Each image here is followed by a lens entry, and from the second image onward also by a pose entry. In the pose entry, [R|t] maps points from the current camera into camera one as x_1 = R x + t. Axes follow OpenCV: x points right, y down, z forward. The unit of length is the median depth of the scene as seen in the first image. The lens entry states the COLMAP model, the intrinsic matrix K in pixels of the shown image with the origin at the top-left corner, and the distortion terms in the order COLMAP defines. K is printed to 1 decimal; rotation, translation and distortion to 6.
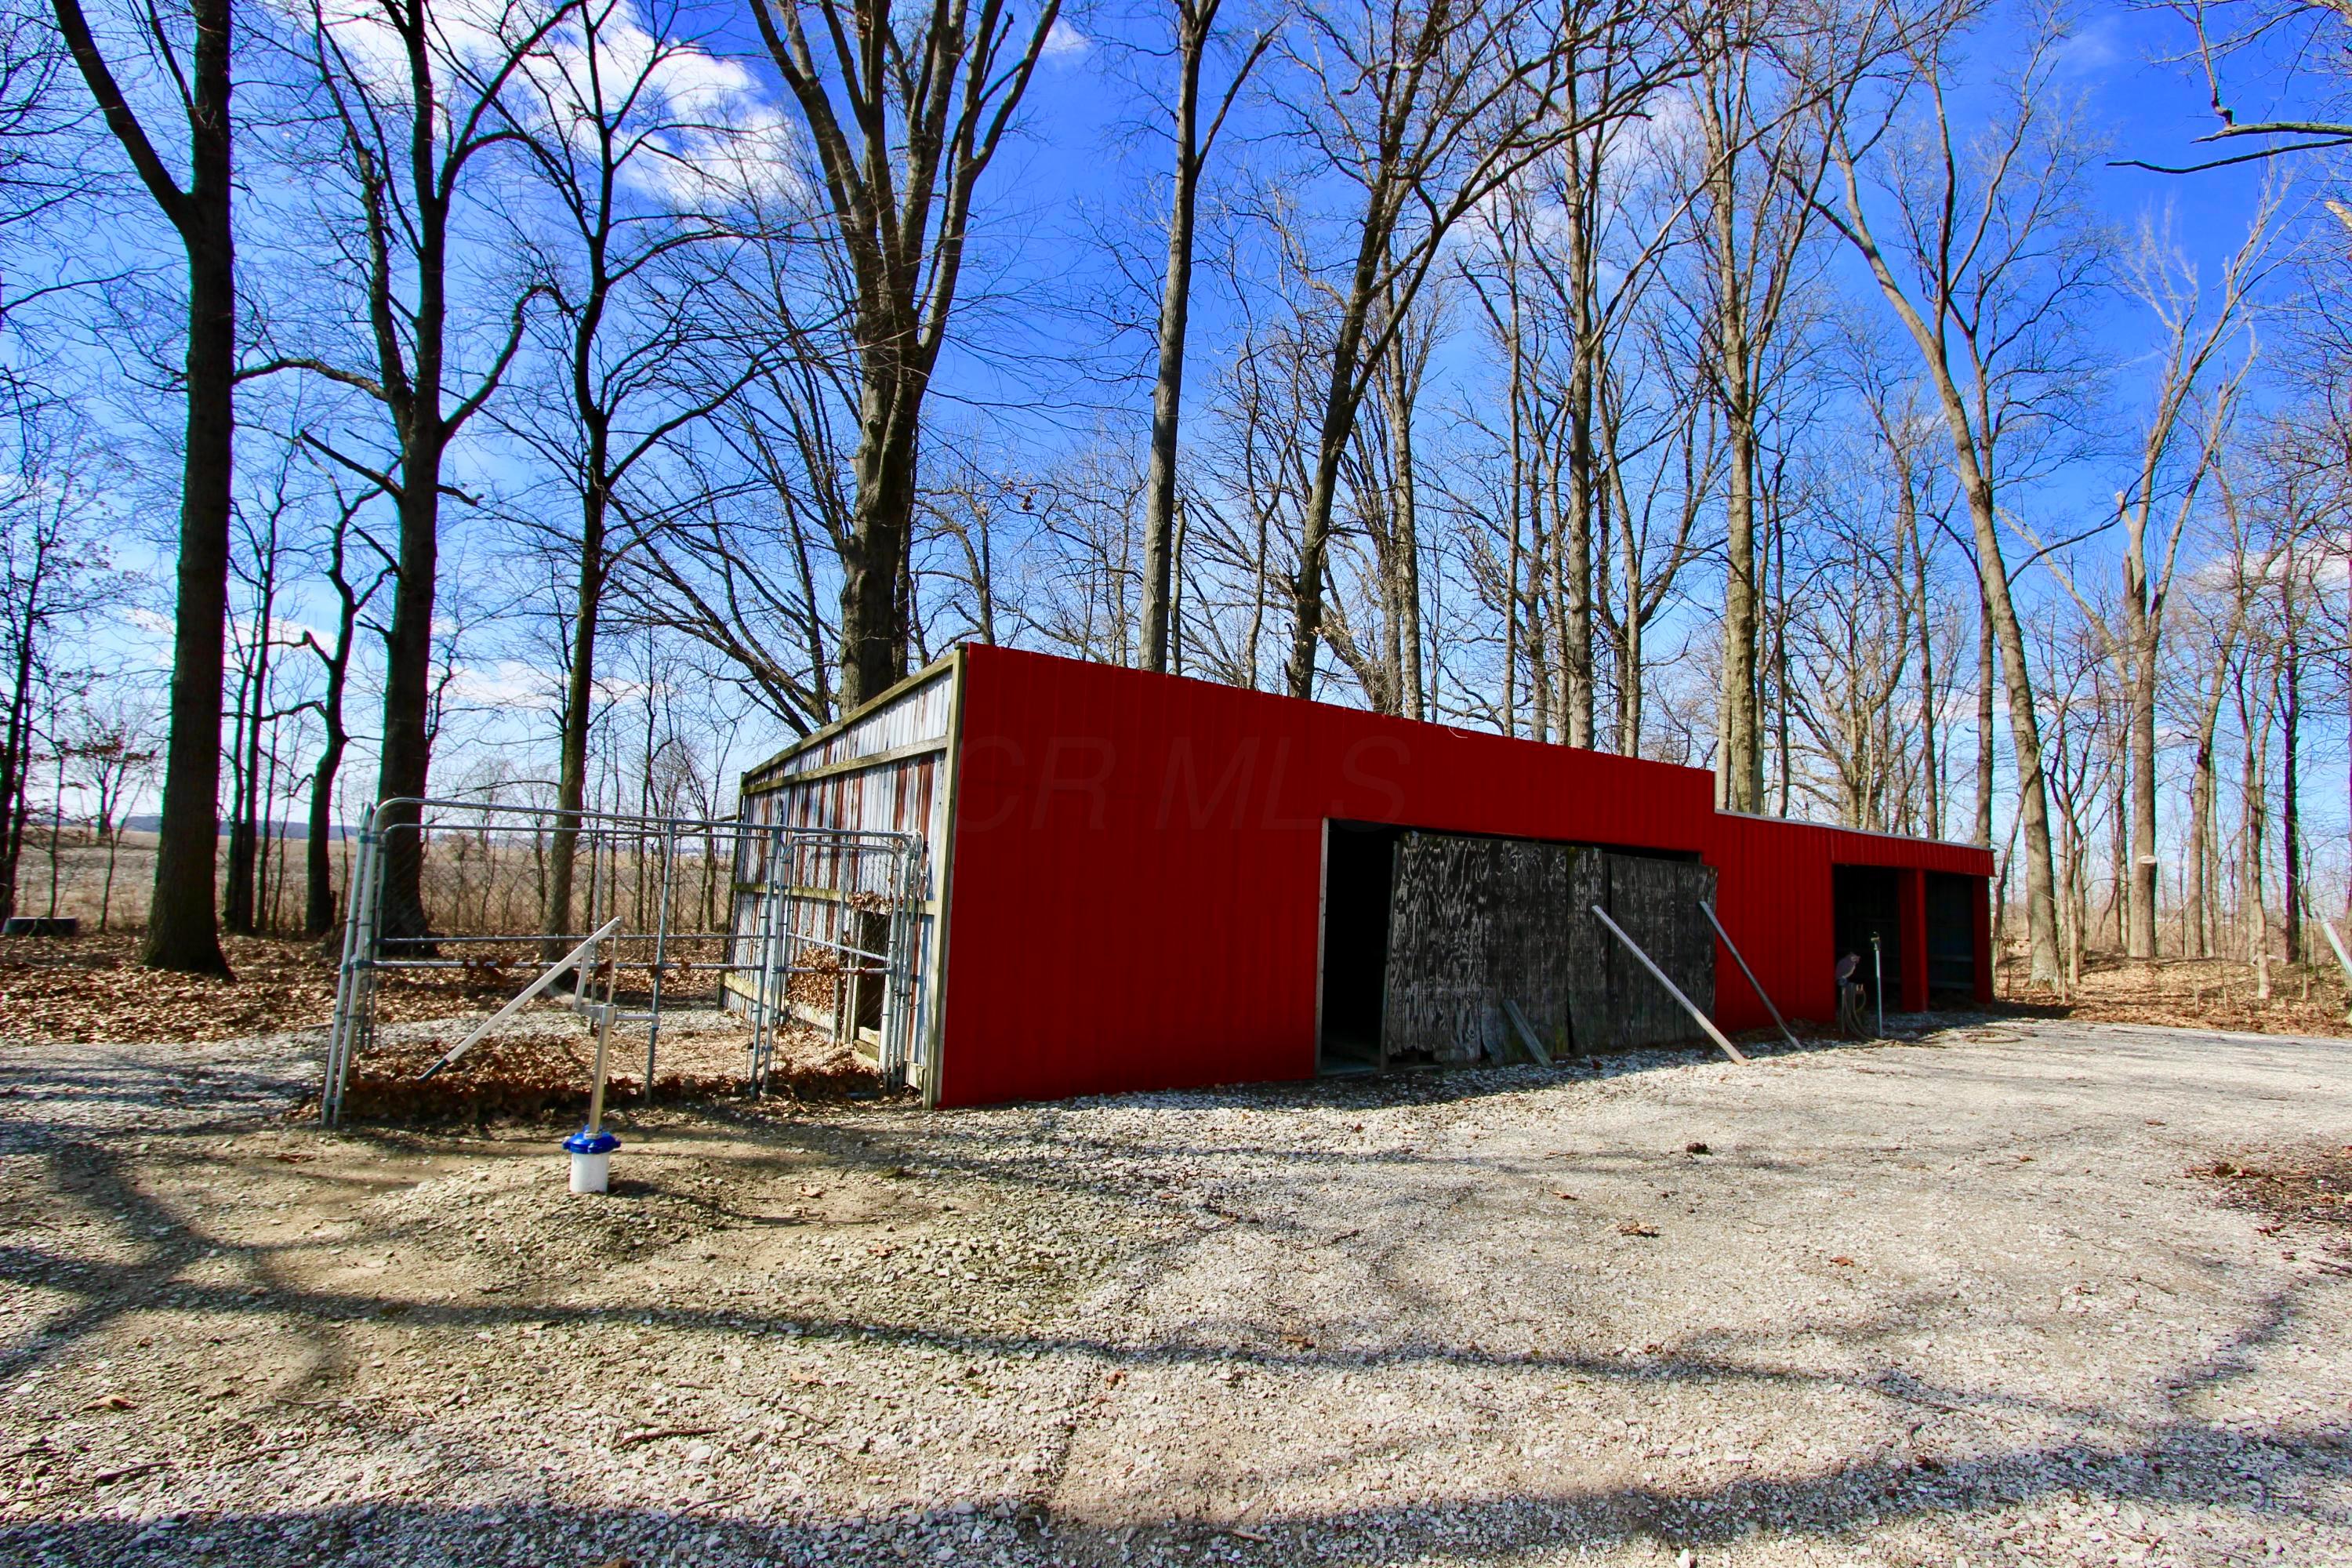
lens RADIAL K [[1101.3, 0, 1175.0], [0, 1101.3, 785.2], [0, 0, 1]] dist [-0.014180, -0.000271]
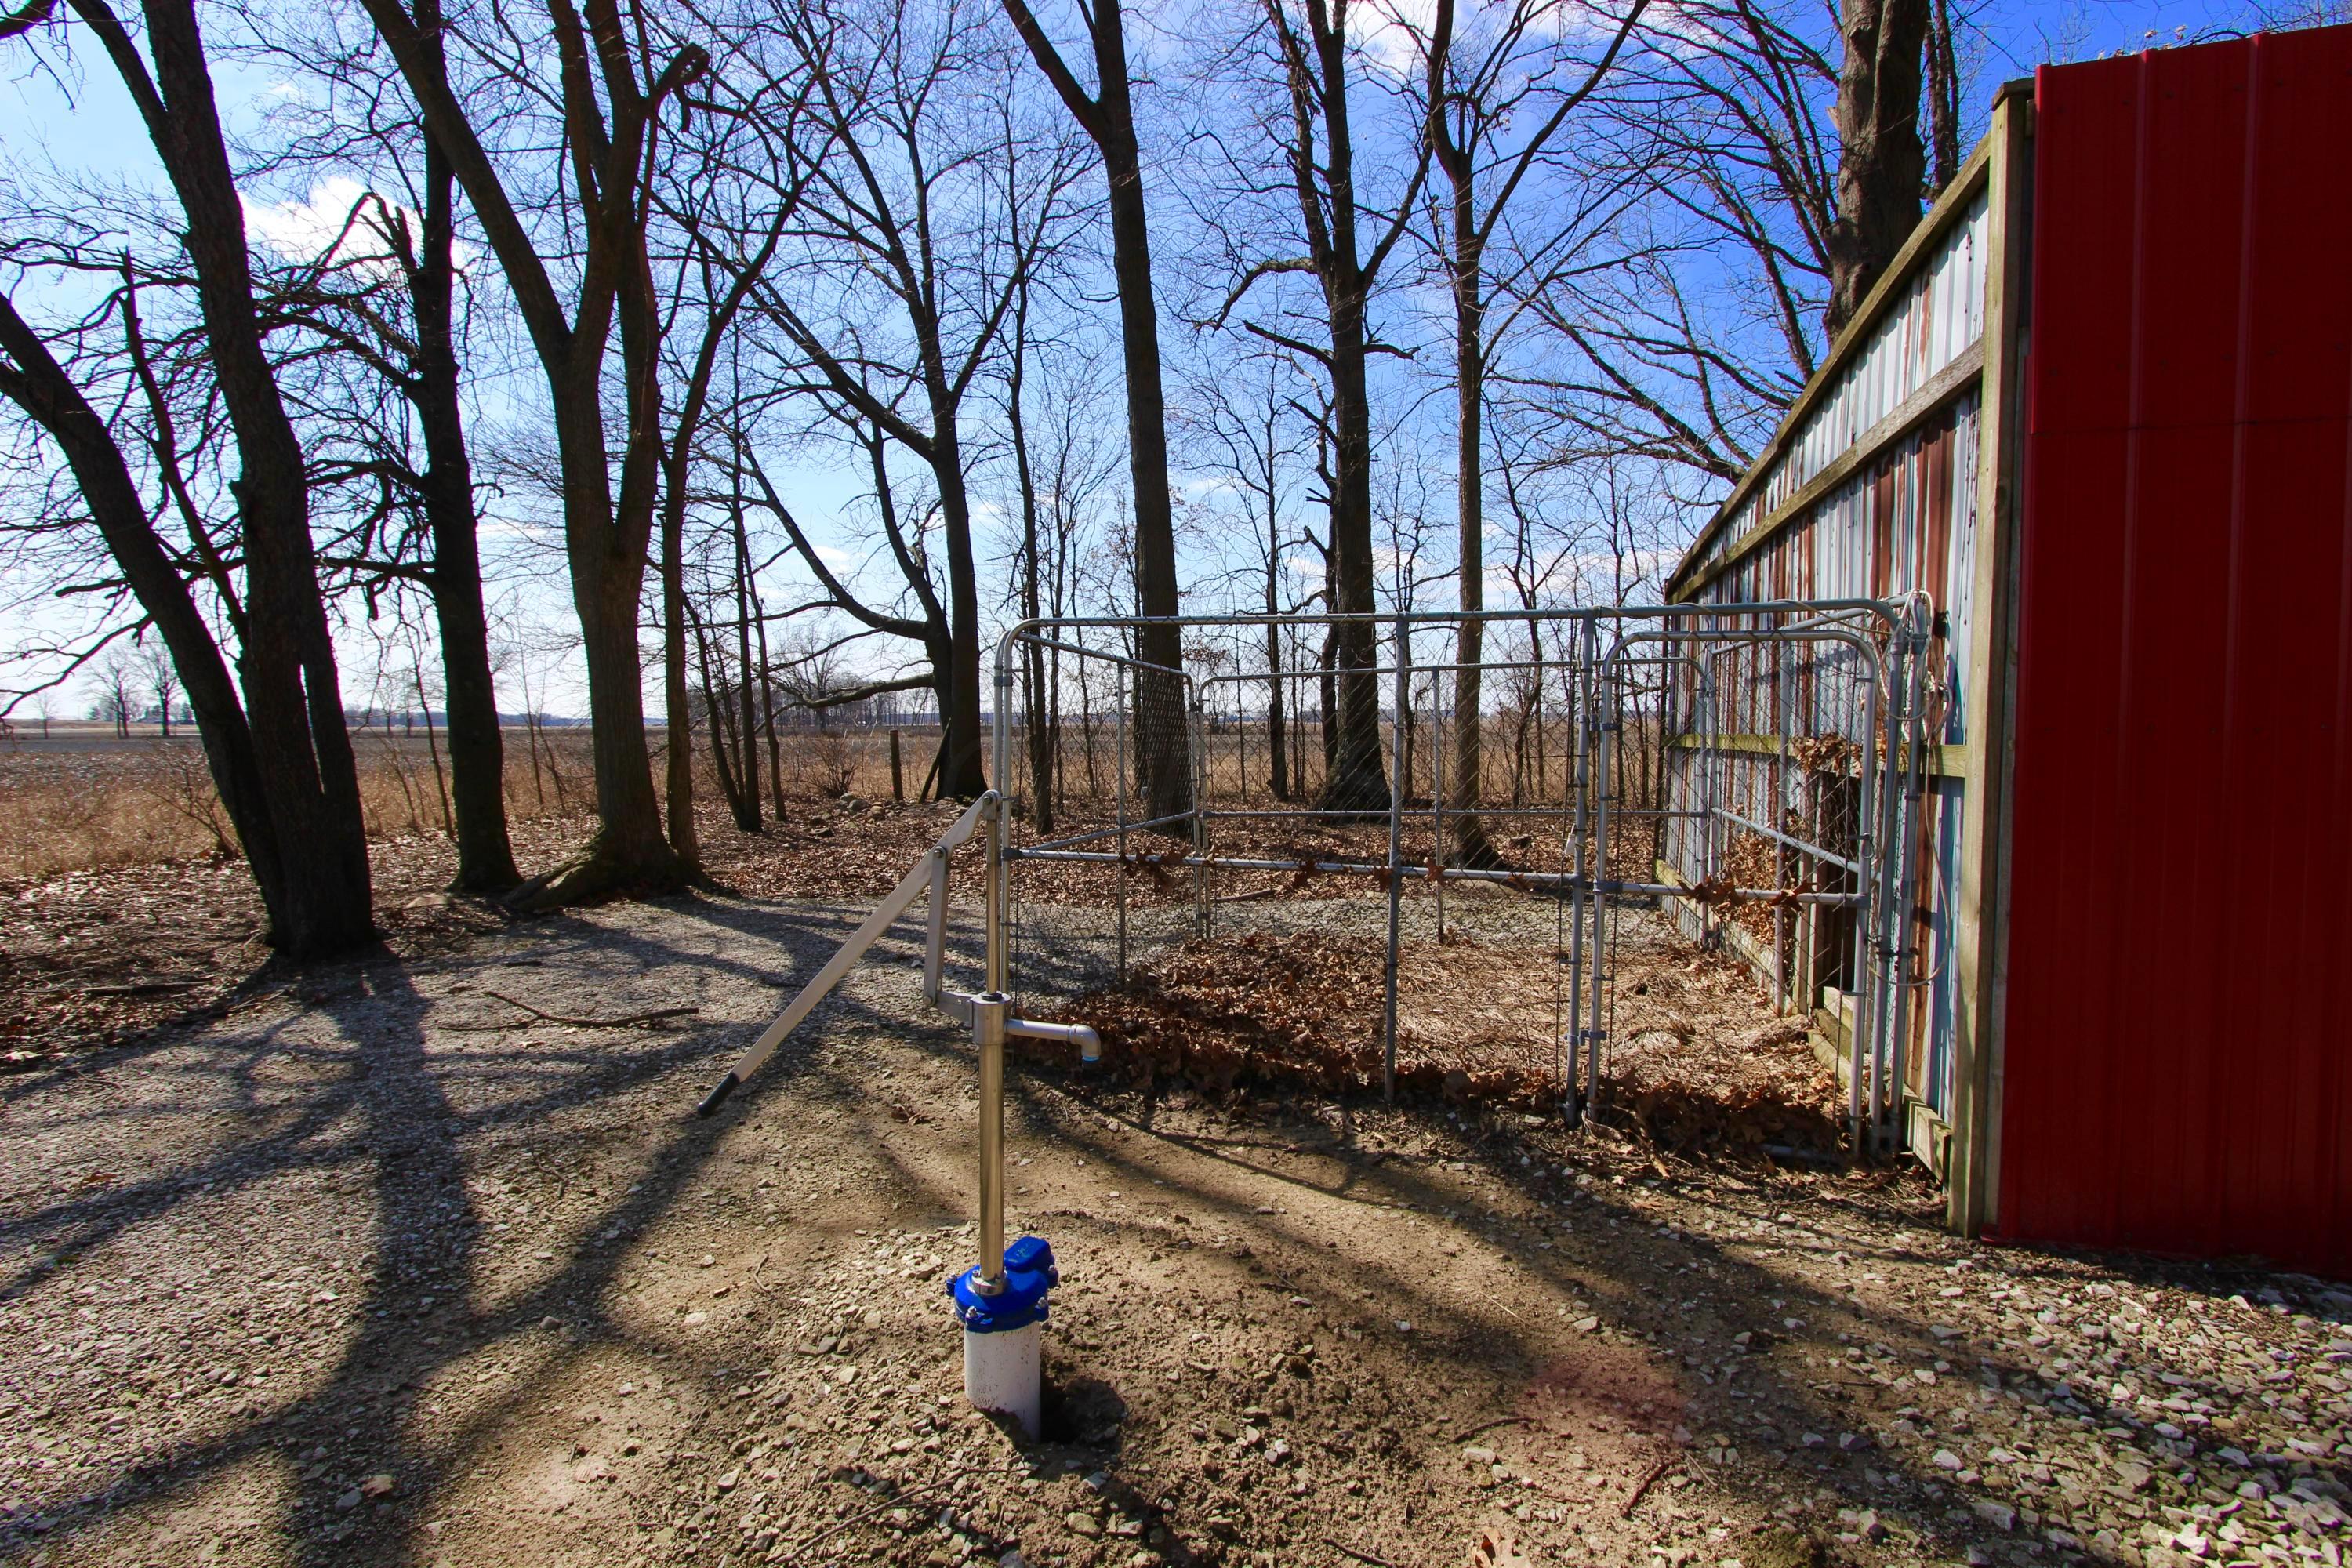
lens RADIAL K [[1101.3, 0, 1170.5], [0, 1101.3, 778.8], [0, 0, 1]] dist [-0.014180, -0.000271]
pose [[0.636702, -0.007229, -0.771076, -0.075580], [0.097292, 0.992718, 0.071031, 0.049532], [0.764947, -0.120245, 0.632769, 0.422071]]
